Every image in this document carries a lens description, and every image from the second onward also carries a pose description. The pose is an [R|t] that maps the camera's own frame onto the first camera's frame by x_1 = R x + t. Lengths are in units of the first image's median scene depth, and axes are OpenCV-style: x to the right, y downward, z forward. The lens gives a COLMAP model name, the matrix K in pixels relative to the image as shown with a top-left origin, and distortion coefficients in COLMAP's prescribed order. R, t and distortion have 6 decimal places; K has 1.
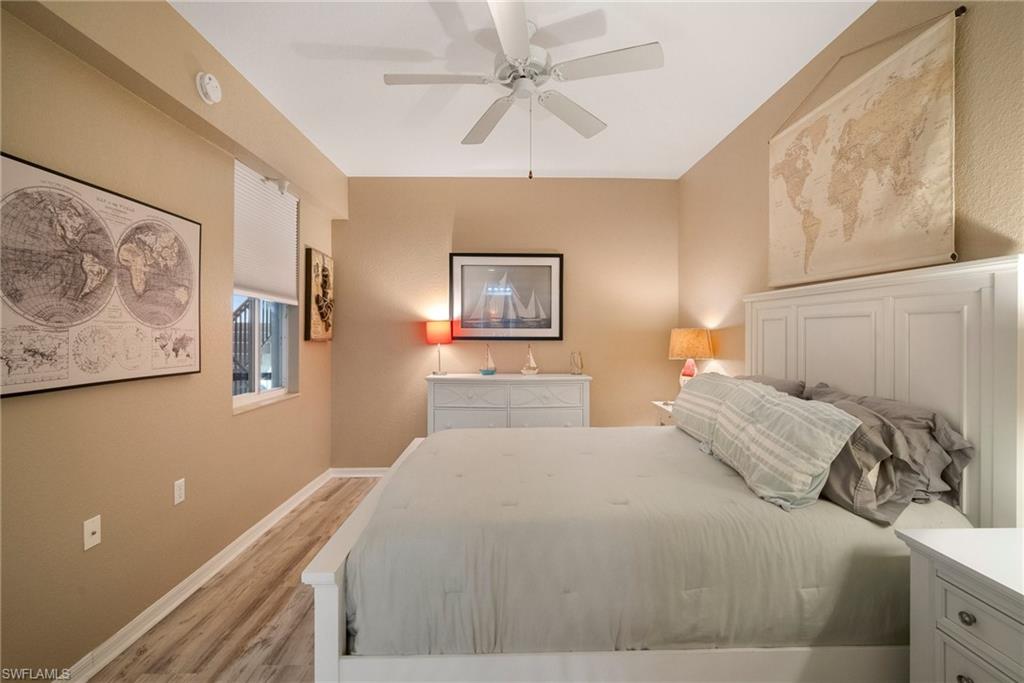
lens RADIAL K [[455.4, 0, 516.6], [0, 455.4, 332.3], [0, 0, 1]] dist [-0.013123, 0.003816]
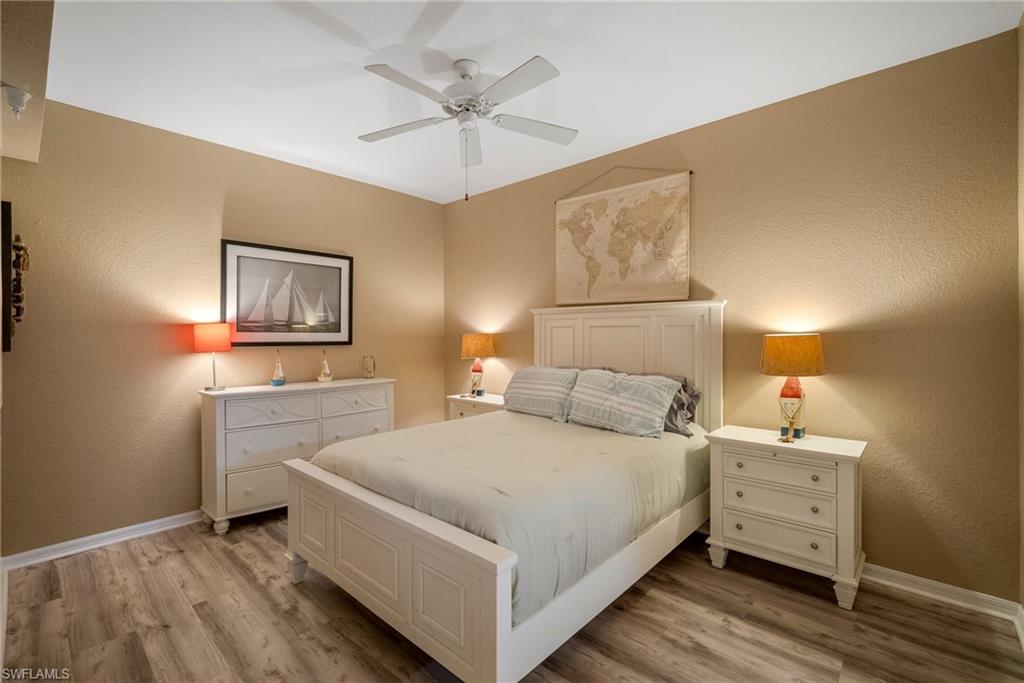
lens RADIAL K [[449.8, 0, 512.8], [0, 449.8, 337.2], [0, 0, 1]] dist [-0.007867, 0.000951]
pose [[0.693814, -0.006540, 0.720124, -0.582133], [0.003559, 0.999978, 0.005652, -0.004414], [-0.720145, -0.001358, 0.693822, 0.119985]]
